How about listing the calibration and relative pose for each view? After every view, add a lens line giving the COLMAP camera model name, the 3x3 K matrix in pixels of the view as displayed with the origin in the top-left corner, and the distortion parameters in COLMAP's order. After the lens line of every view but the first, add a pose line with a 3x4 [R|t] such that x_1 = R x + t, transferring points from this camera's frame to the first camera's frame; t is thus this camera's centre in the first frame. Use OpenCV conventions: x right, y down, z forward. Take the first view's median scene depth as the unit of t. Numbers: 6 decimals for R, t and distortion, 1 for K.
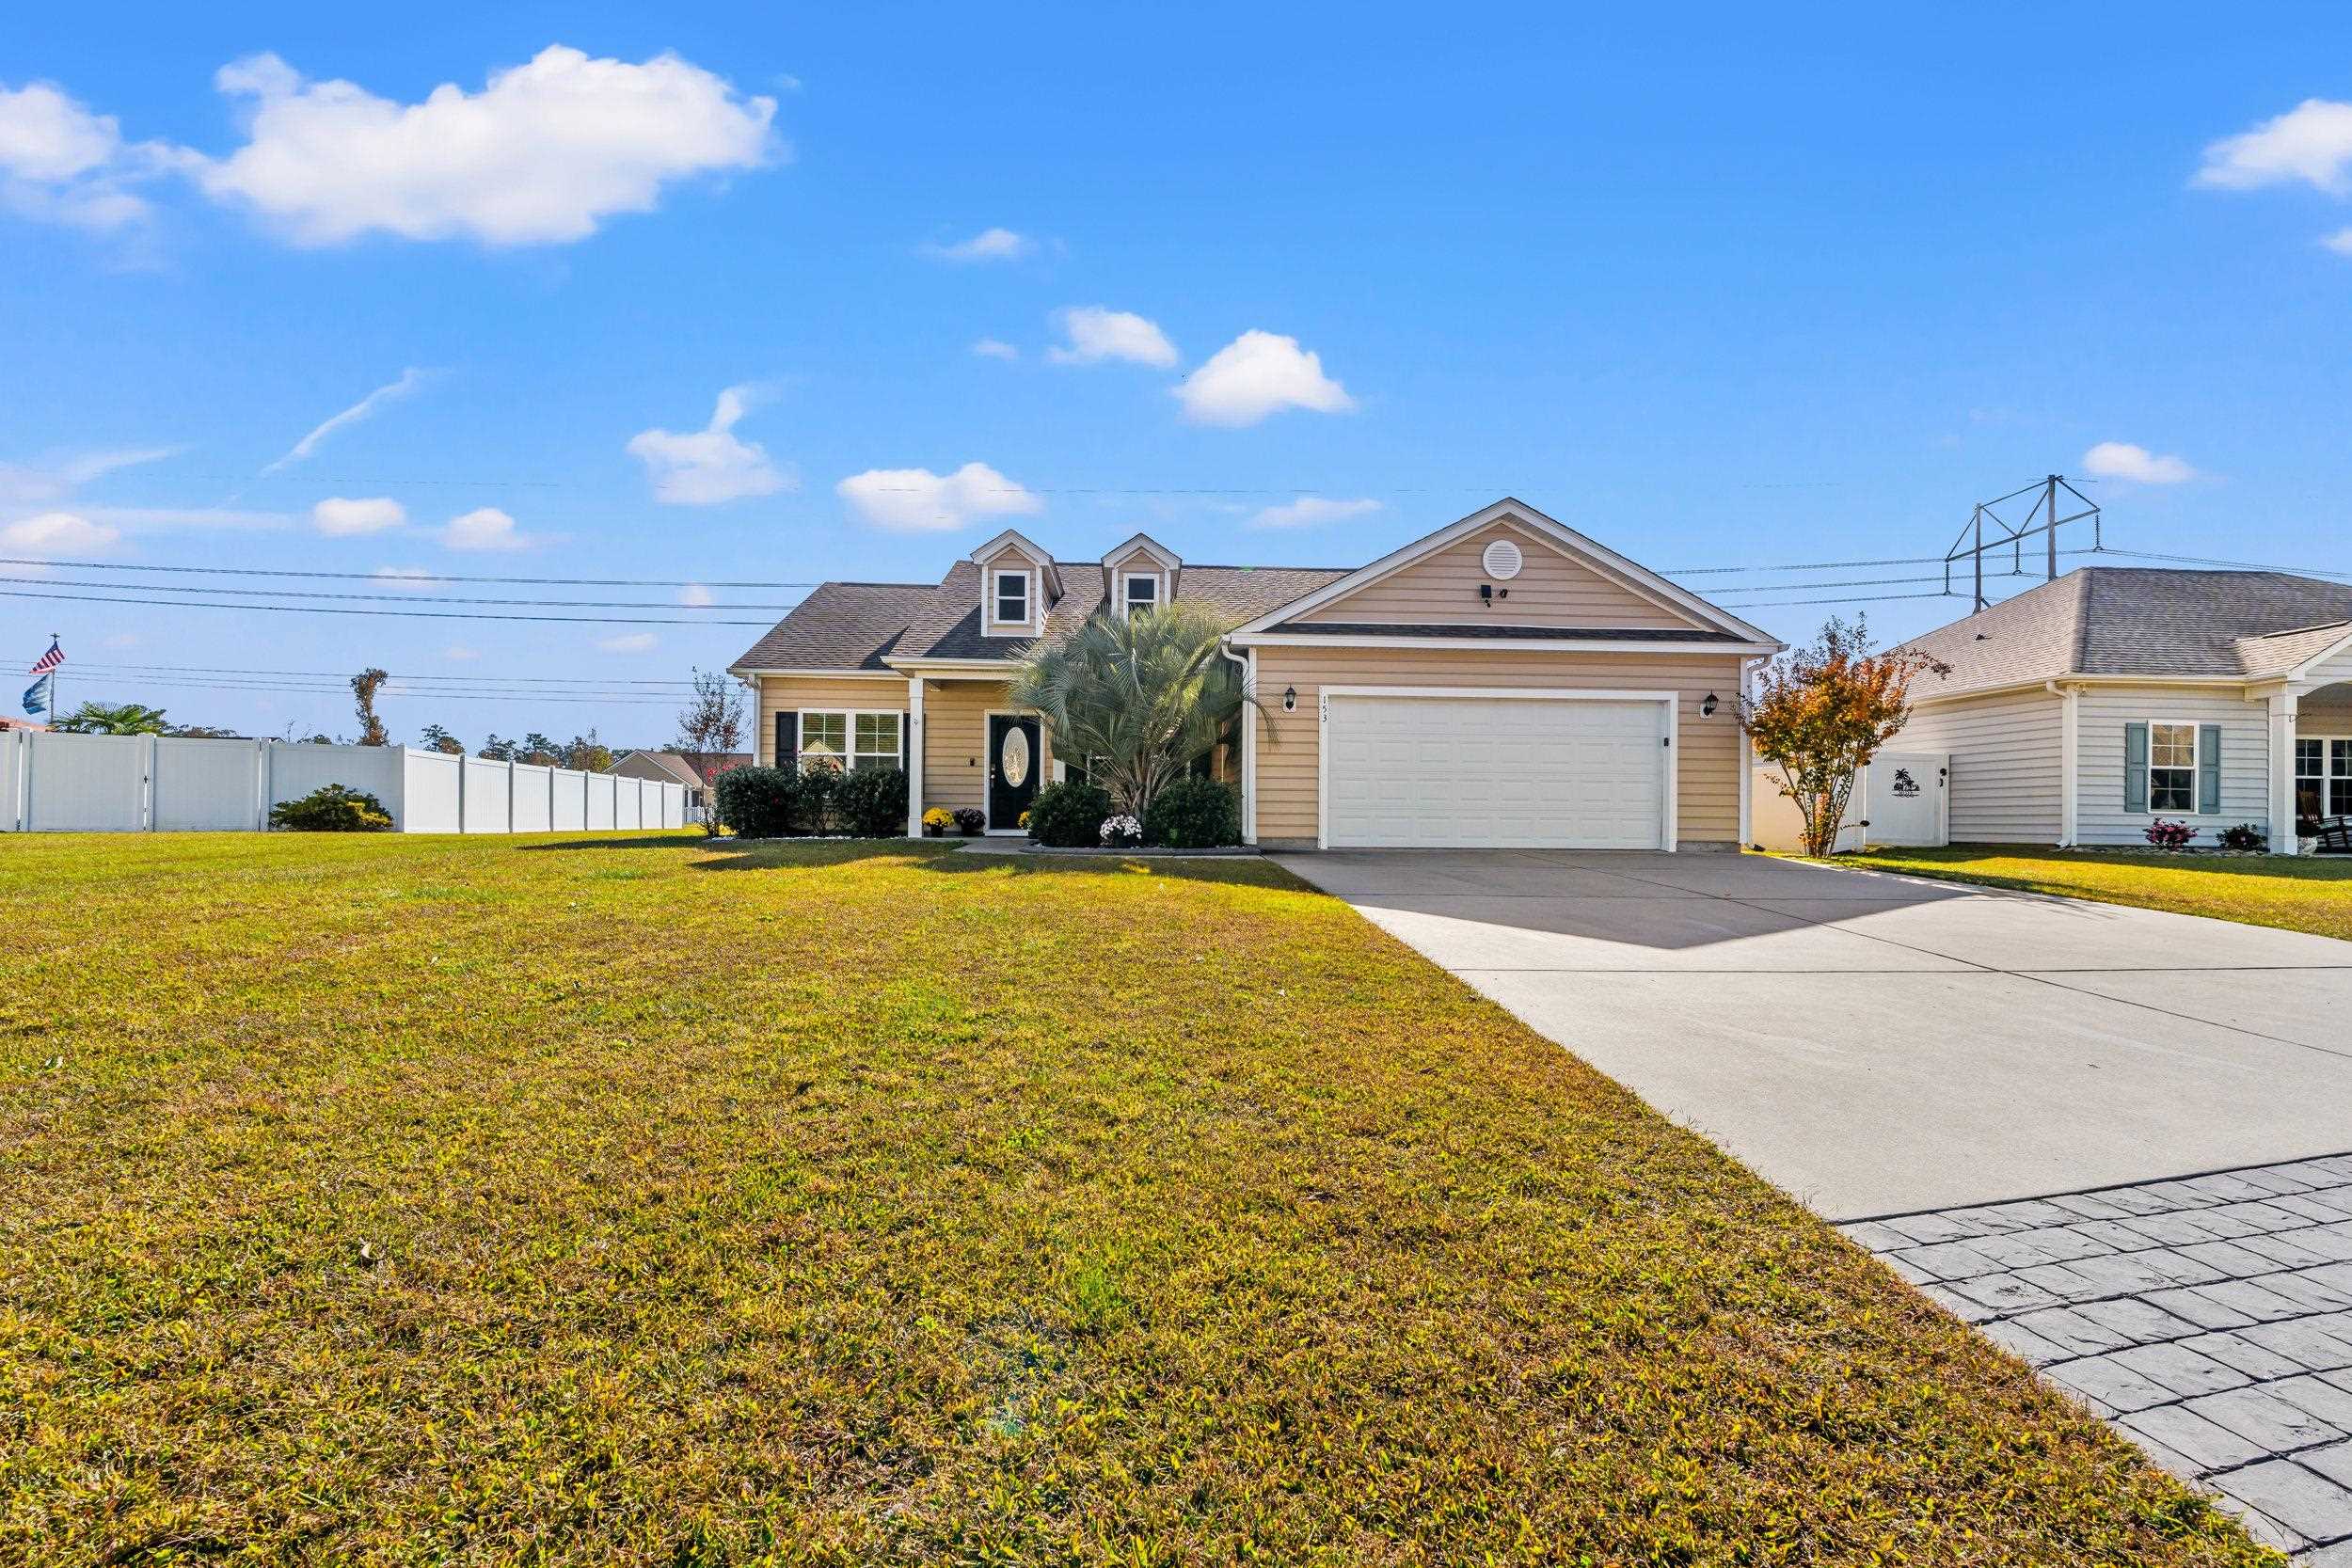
lens RADIAL K [[1052.4, 0, 1187.9], [0, 1052.4, 793.4], [0, 0, 1]] dist [0.001744, 0.000091]
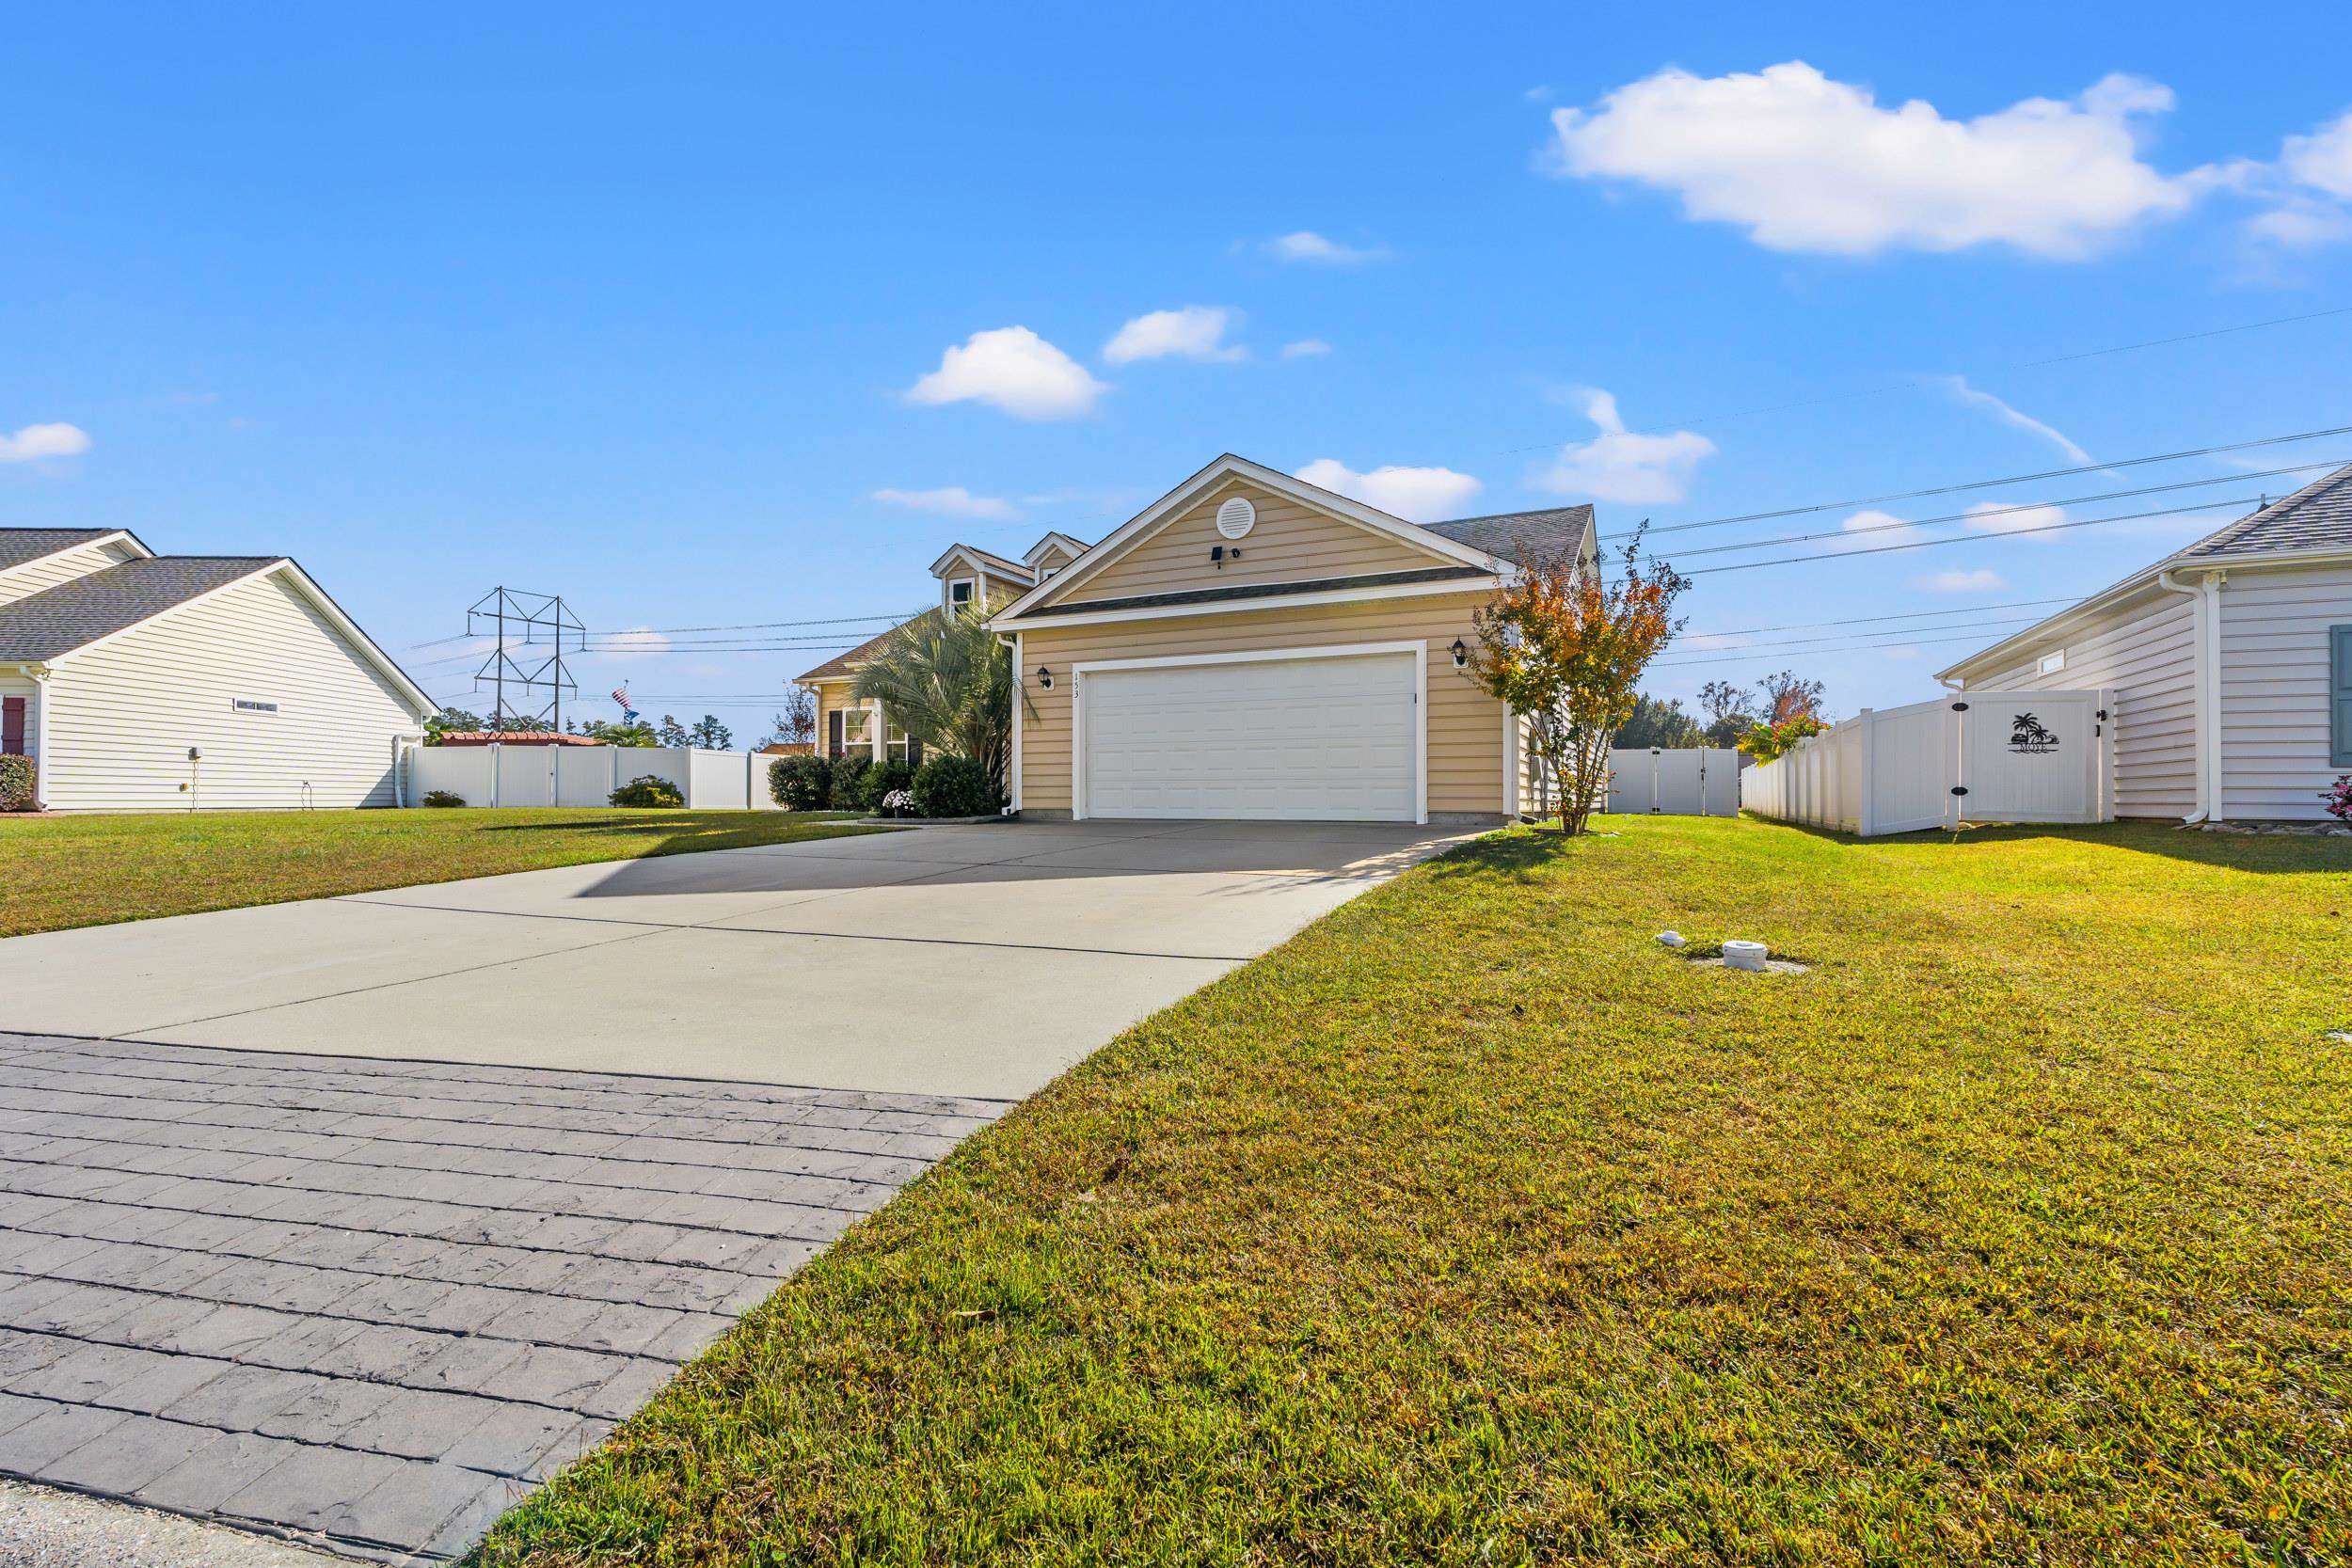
lens RADIAL K [[1052.4, 0, 1193.4], [0, 1052.4, 786.2], [0, 0, 1]] dist [0.001744, 0.000091]
pose [[0.871216, -0.013329, -0.490720, 0.725652], [0.017633, 0.999836, 0.004147, 0.017197], [0.490584, -0.012266, 0.871308, 0.142969]]
